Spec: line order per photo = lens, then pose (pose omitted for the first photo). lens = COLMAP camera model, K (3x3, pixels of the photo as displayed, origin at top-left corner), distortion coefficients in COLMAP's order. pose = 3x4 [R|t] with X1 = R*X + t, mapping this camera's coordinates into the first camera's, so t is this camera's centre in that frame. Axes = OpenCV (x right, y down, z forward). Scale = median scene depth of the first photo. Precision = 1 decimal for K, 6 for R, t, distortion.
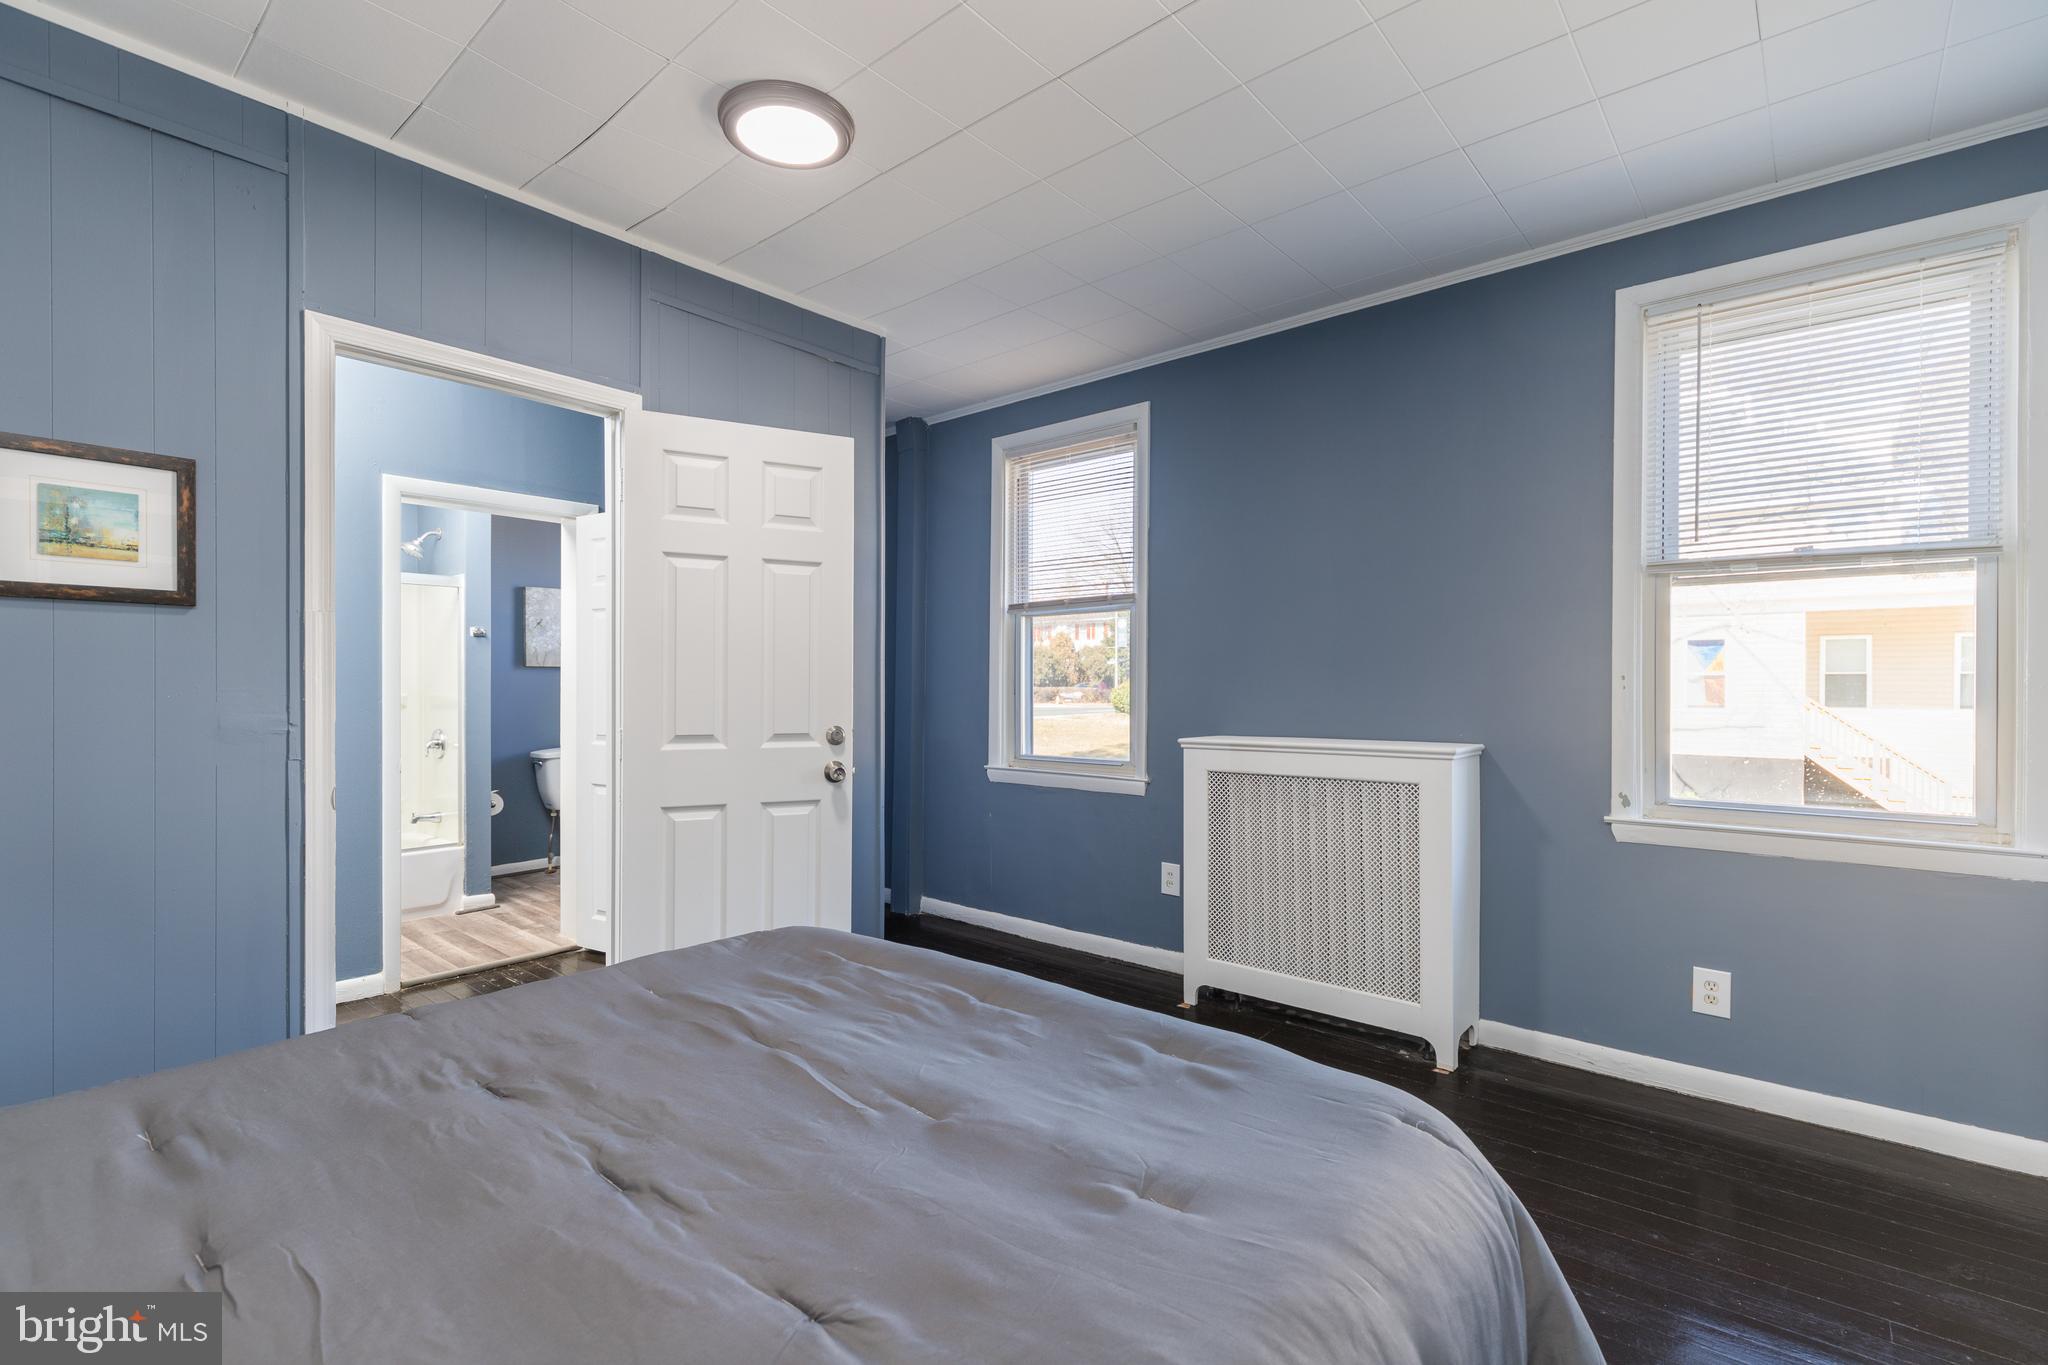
lens RADIAL K [[926.1, 0, 1024.9], [0, 926.1, 681.3], [0, 0, 1]] dist [0.008791, -0.000818]
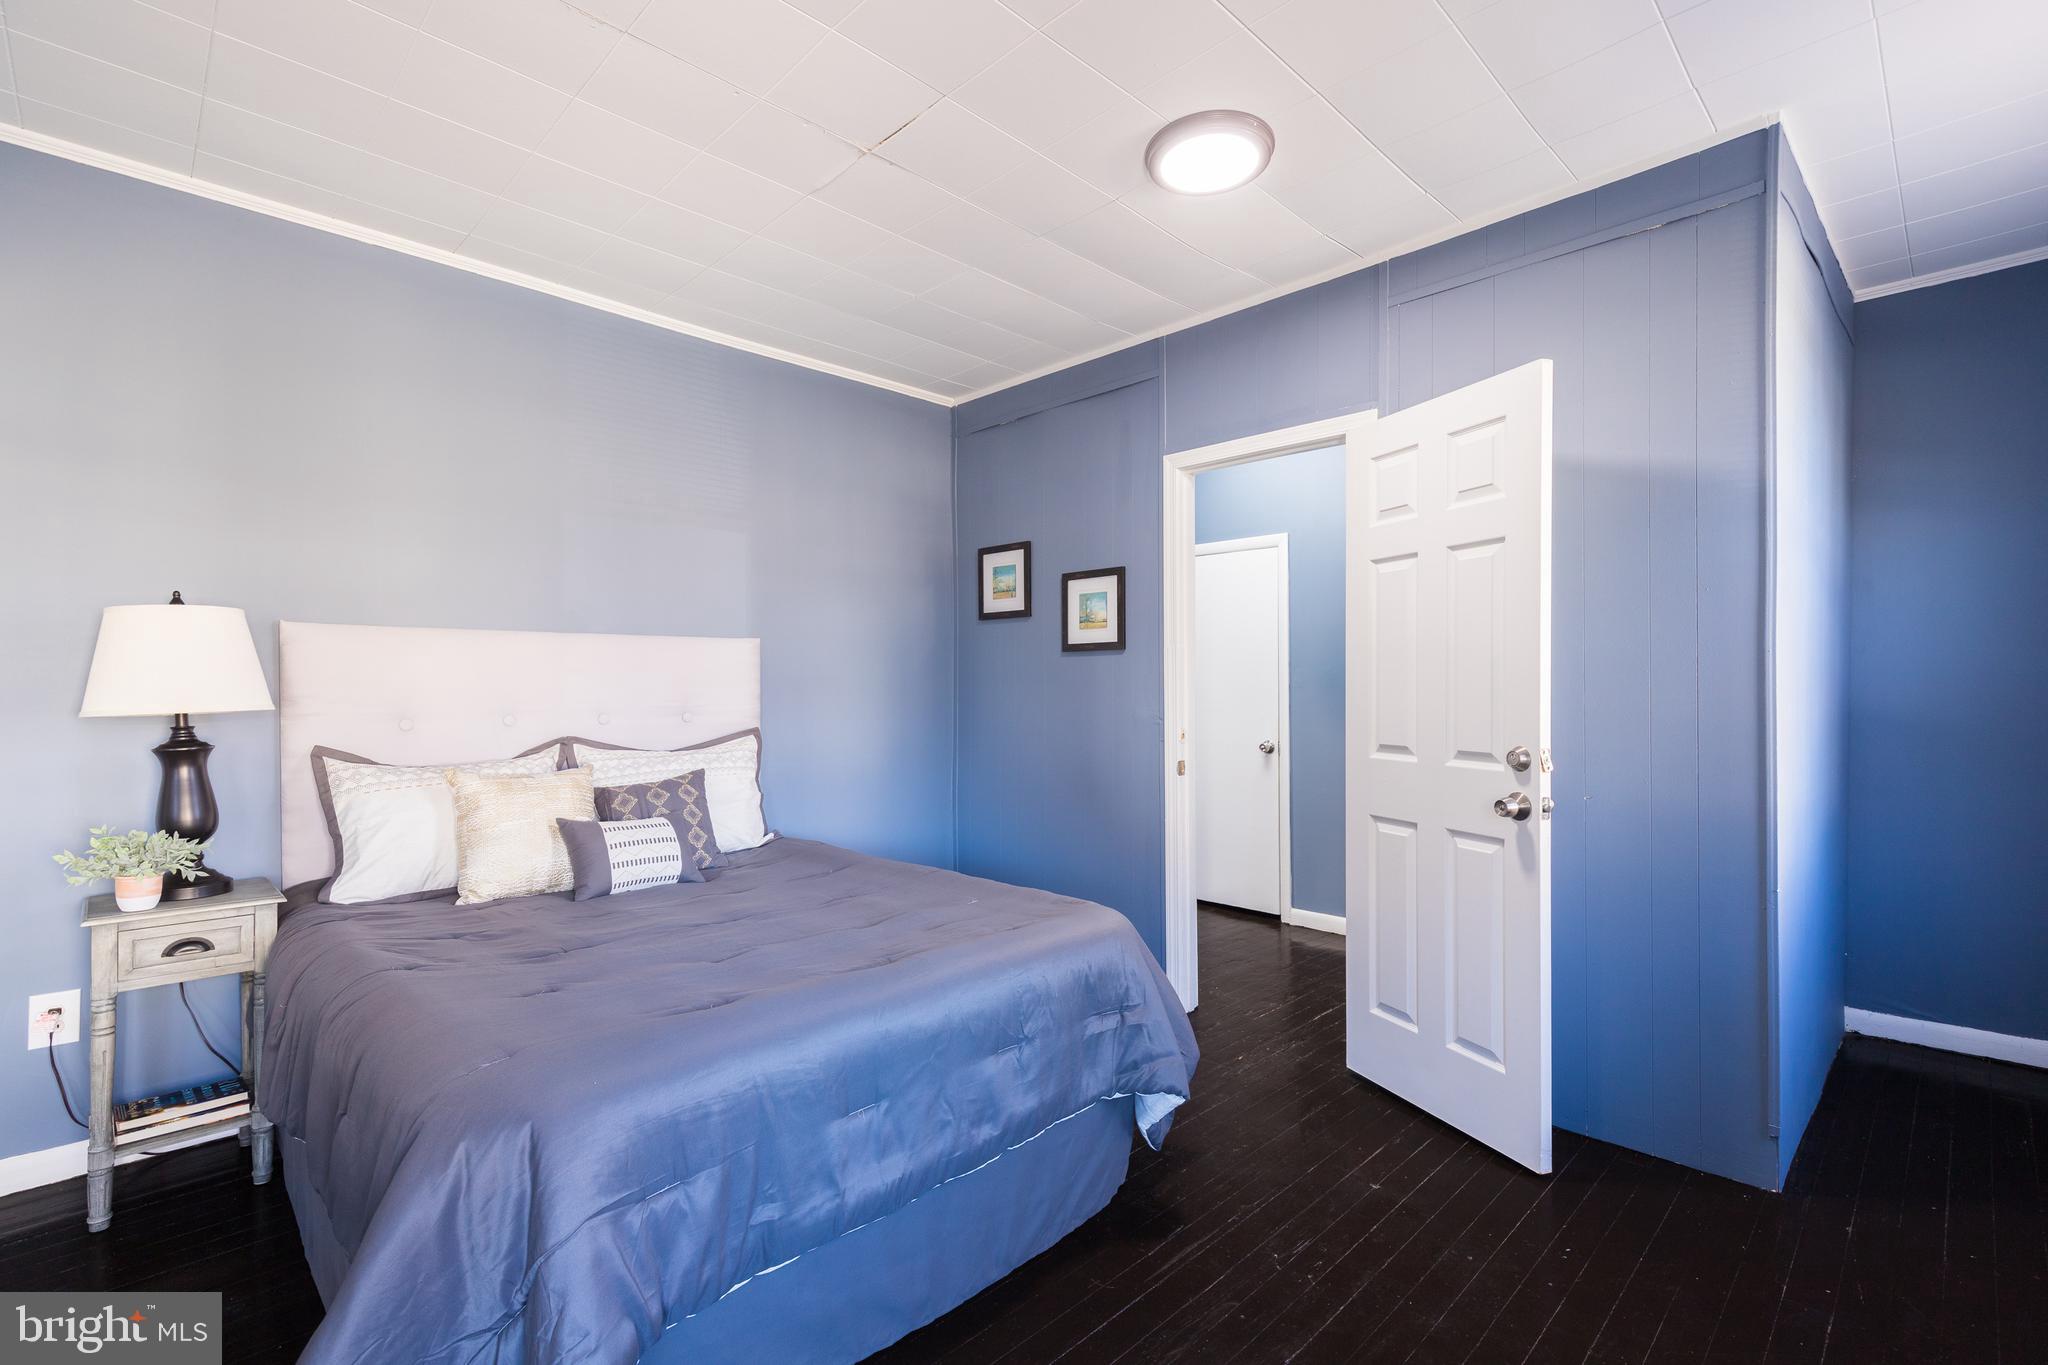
lens RADIAL K [[926.1, 0, 1023.8], [0, 926.1, 694.3], [0, 0, 1]] dist [0.008791, -0.000818]
pose [[-0.070210, -0.003319, -0.997527, 0.603977], [0.005004, 0.999981, -0.003679, 0.006174], [0.997520, -0.005250, -0.070192, 0.662832]]
